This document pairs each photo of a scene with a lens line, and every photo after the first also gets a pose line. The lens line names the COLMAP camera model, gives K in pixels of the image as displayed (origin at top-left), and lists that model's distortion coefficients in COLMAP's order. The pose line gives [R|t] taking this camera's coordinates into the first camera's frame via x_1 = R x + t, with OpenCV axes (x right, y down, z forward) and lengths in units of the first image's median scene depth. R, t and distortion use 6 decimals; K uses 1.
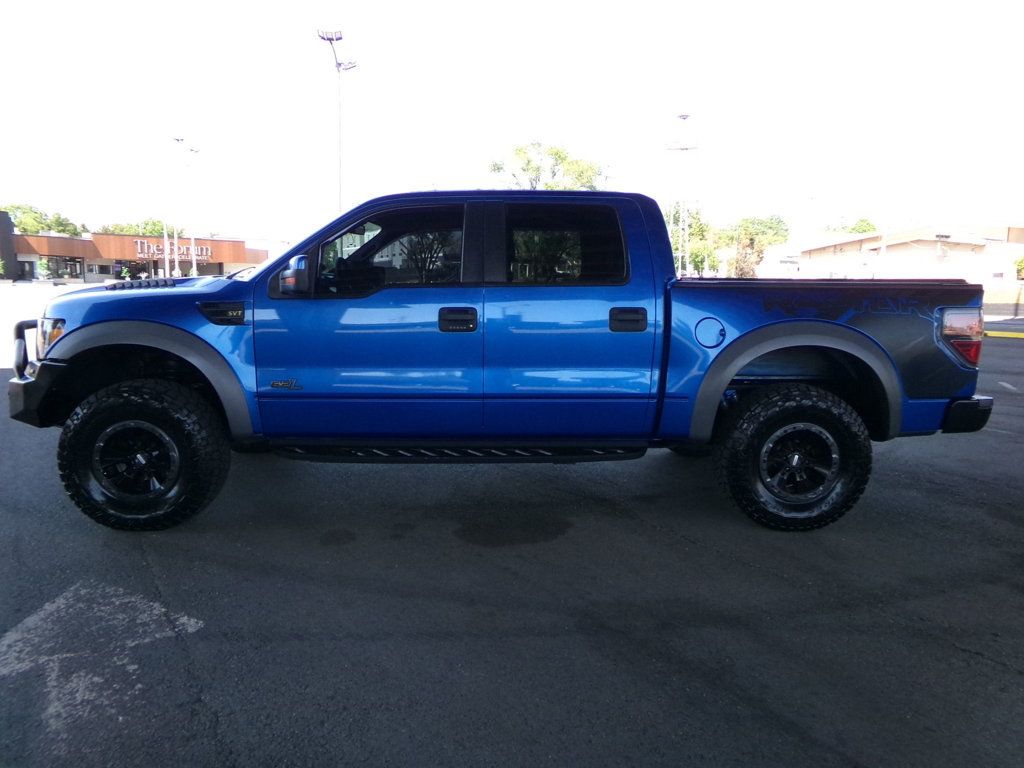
lens RADIAL K [[686.4, 0, 512.0], [0, 686.4, 384.0], [0, 0, 1]] dist [-0.023466, 0.032740]
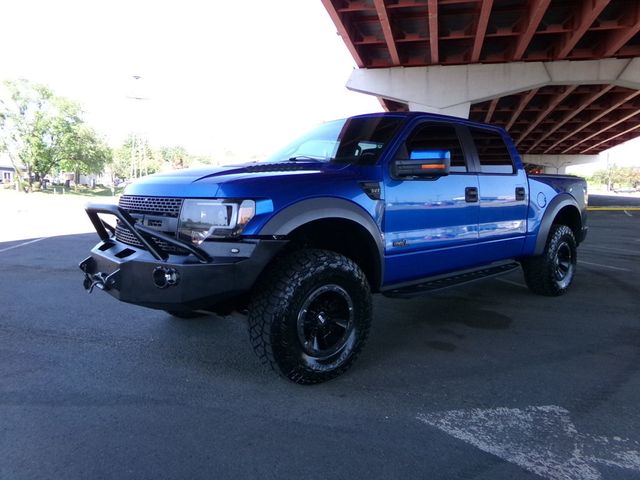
lens RADIAL K [[429.0, 0, 320.0], [0, 429.0, 240.0], [0, 0, 1]] dist [-0.023466, 0.032740]
pose [[0.792489, -0.069975, 0.605859, -1.256574], [0.083792, 0.996468, 0.005485, -0.029826], [-0.604103, 0.046419, 0.795553, 0.546669]]
